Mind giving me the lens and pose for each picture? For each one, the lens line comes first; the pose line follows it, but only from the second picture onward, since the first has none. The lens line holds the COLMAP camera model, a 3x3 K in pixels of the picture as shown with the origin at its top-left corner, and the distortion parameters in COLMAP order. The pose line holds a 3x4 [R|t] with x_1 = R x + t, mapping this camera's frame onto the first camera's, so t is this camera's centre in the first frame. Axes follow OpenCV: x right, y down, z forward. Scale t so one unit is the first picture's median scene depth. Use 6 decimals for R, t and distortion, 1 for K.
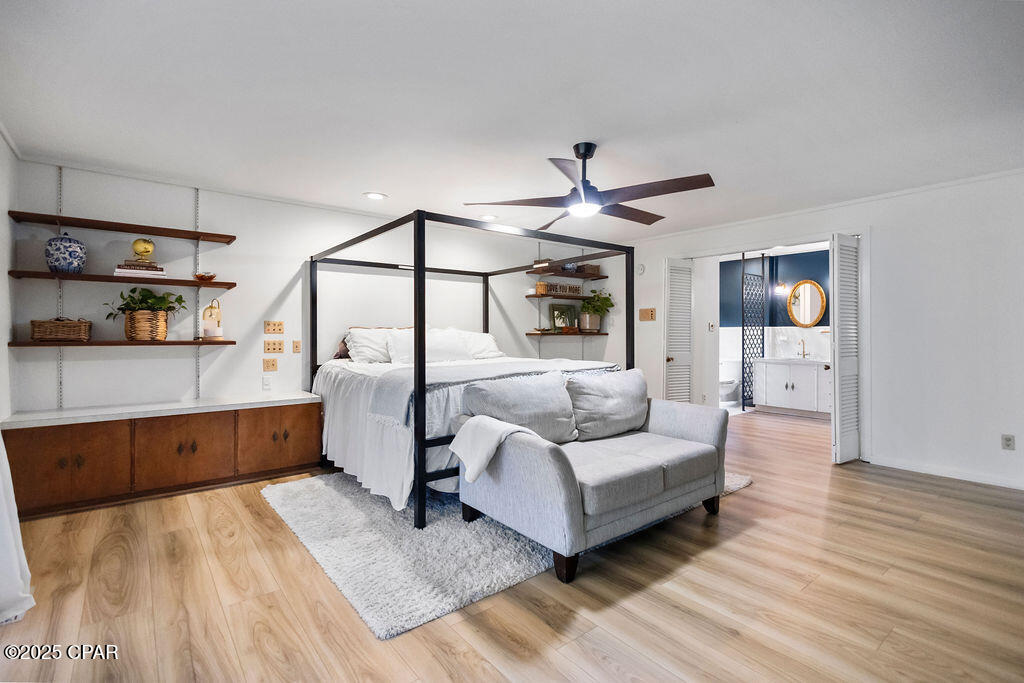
lens RADIAL K [[485.0, 0, 511.0], [0, 485.0, 331.4], [0, 0, 1]] dist [0.011359, -0.000627]
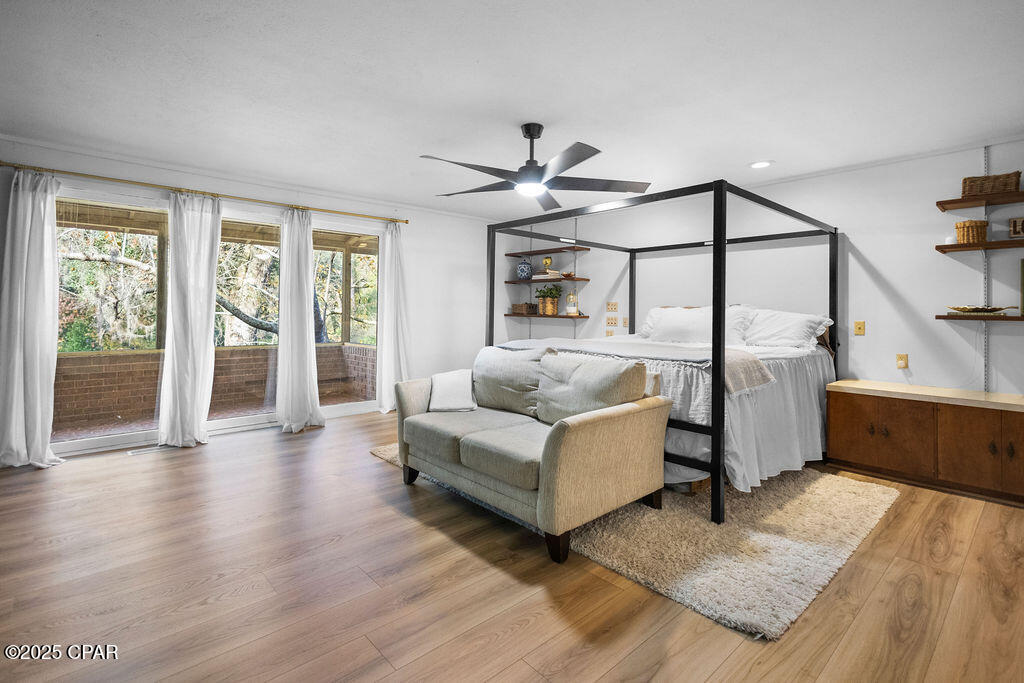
lens RADIAL K [[487.4, 0, 511.5], [0, 487.4, 298.9], [0, 0, 1]] dist [0.013496, 0.000062]
pose [[0.079307, -0.020976, -0.996630, 0.827959], [-0.003182, 0.999768, -0.021296, -0.000824], [0.996845, 0.004860, 0.079222, 0.623150]]
